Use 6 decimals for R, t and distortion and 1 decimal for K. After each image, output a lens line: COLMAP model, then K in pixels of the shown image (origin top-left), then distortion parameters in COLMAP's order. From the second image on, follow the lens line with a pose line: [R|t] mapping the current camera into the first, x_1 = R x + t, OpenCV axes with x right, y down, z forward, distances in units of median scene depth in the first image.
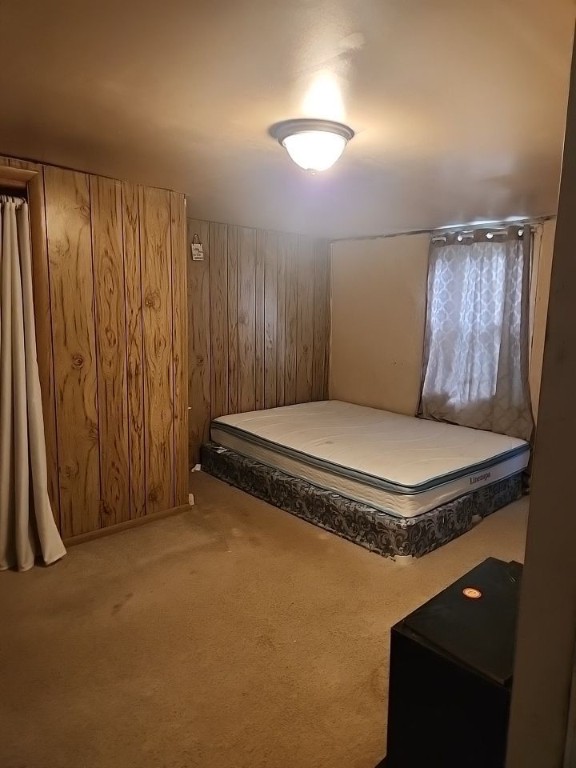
lens RADIAL K [[523.2, 0, 288.0], [0, 523.2, 384.0], [0, 0, 1]] dist [0.055241, 0.000948]
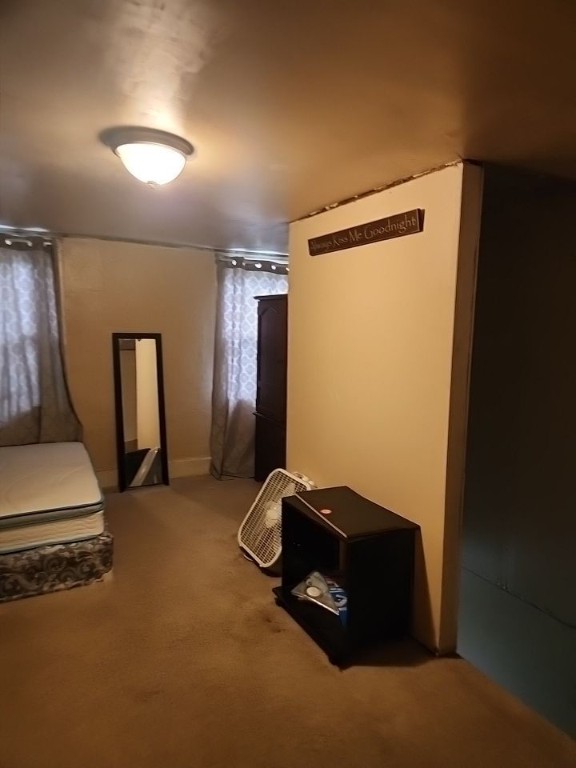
lens RADIAL K [[523.5, 0, 288.5], [0, 523.5, 404.6], [0, 0, 1]] dist [-0.001209, -0.001386]
pose [[0.256567, -0.167890, 0.951833, -0.437249], [0.141377, 0.980725, 0.134878, -0.048687], [-0.956131, 0.099962, 0.275357, 0.289557]]
